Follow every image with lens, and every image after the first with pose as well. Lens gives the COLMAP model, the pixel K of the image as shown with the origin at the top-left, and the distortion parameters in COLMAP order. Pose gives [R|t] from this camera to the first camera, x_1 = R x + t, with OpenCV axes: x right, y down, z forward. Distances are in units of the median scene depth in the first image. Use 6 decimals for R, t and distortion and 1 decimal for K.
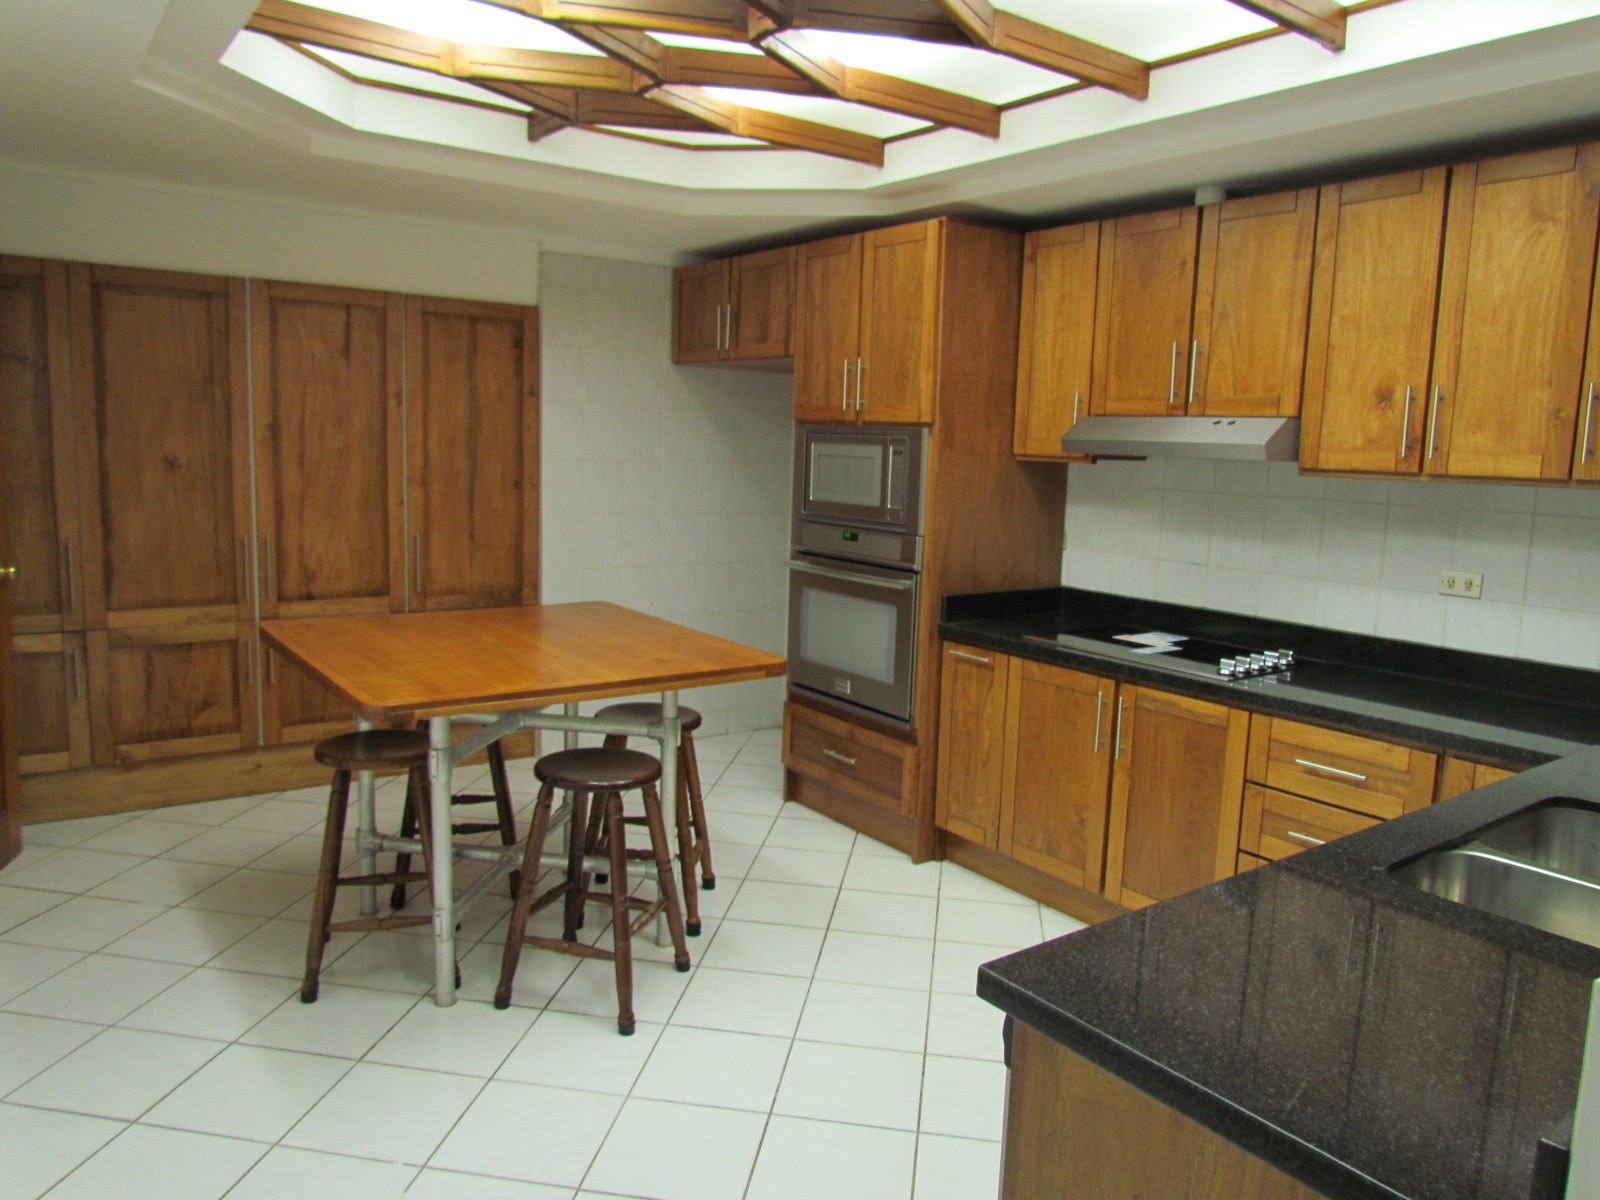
lens RADIAL K [[1138.6, 0, 801.1], [0, 1138.6, 594.6], [0, 0, 1]] dist [-0.021114, 0.011999]
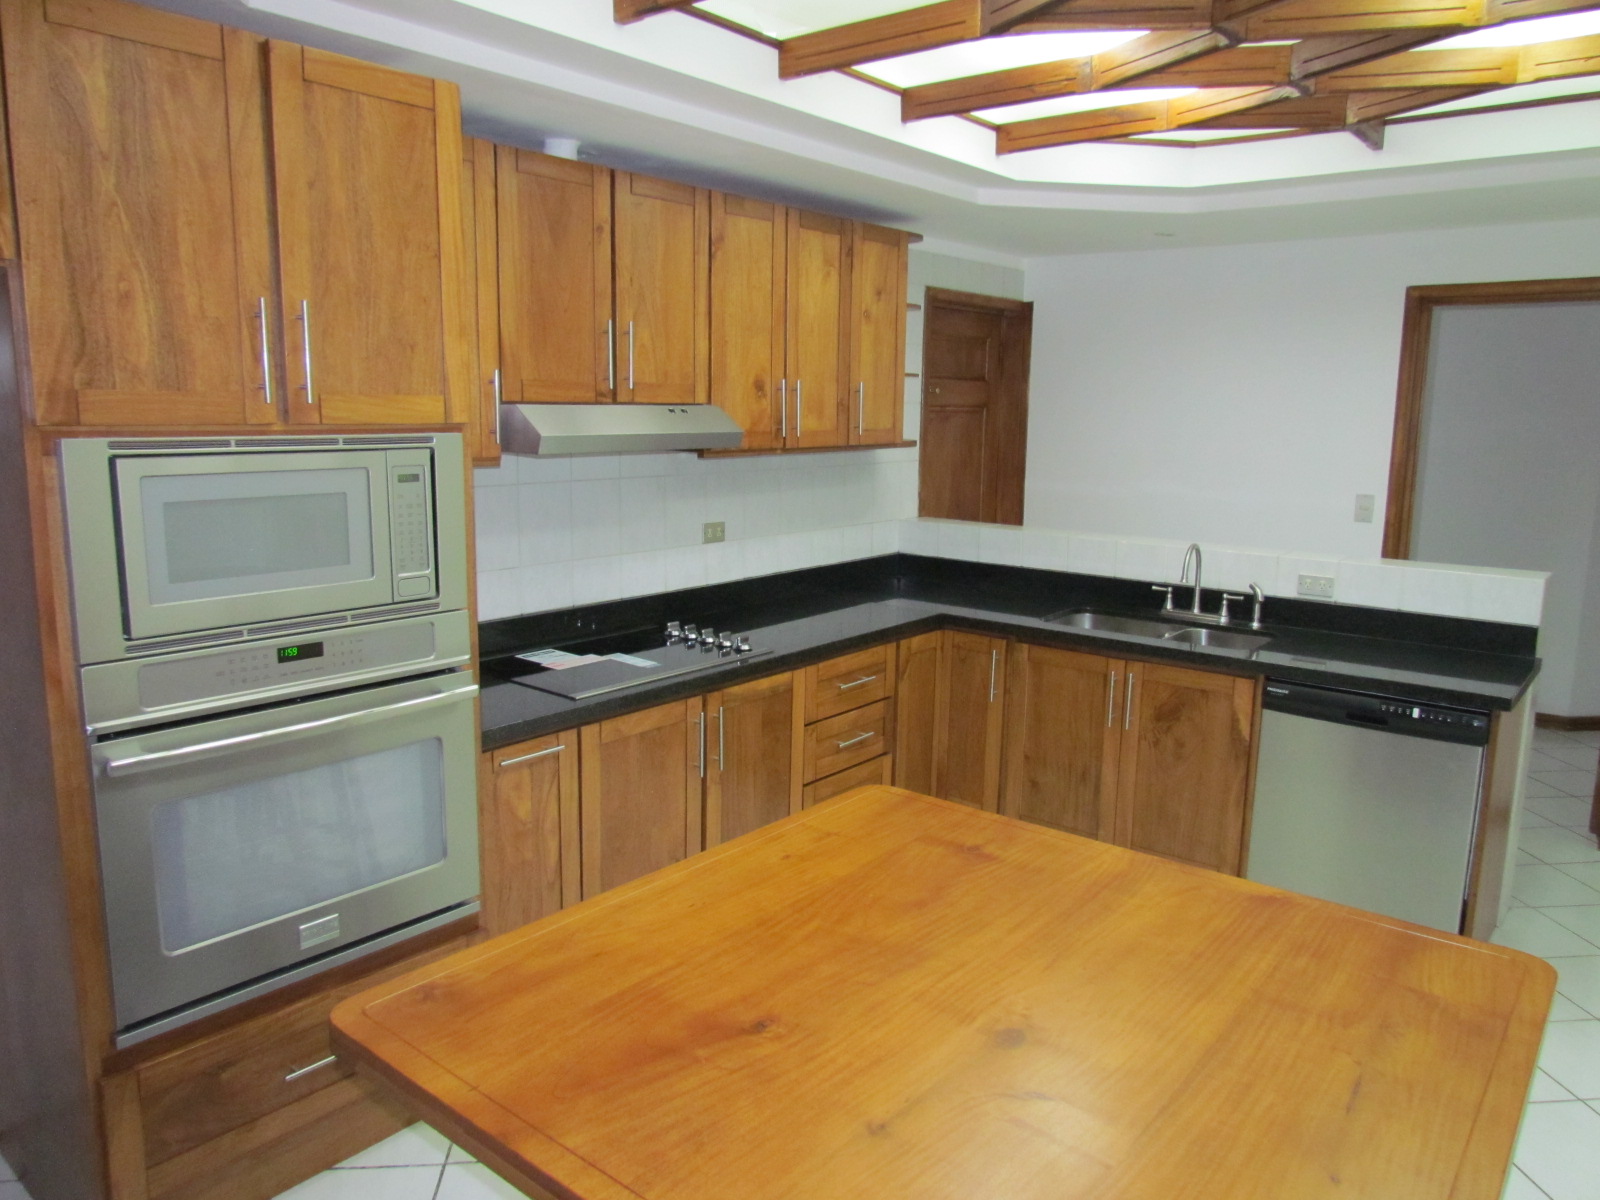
lens RADIAL K [[1138.6, 0, 800.6], [0, 1138.6, 602.6], [0, 0, 1]] dist [-0.021114, 0.011999]
pose [[-0.247760, -0.209847, 0.945822, -0.613915], [0.104279, 0.964813, 0.241376, -0.215423], [-0.963193, 0.158433, -0.217159, 1.120457]]
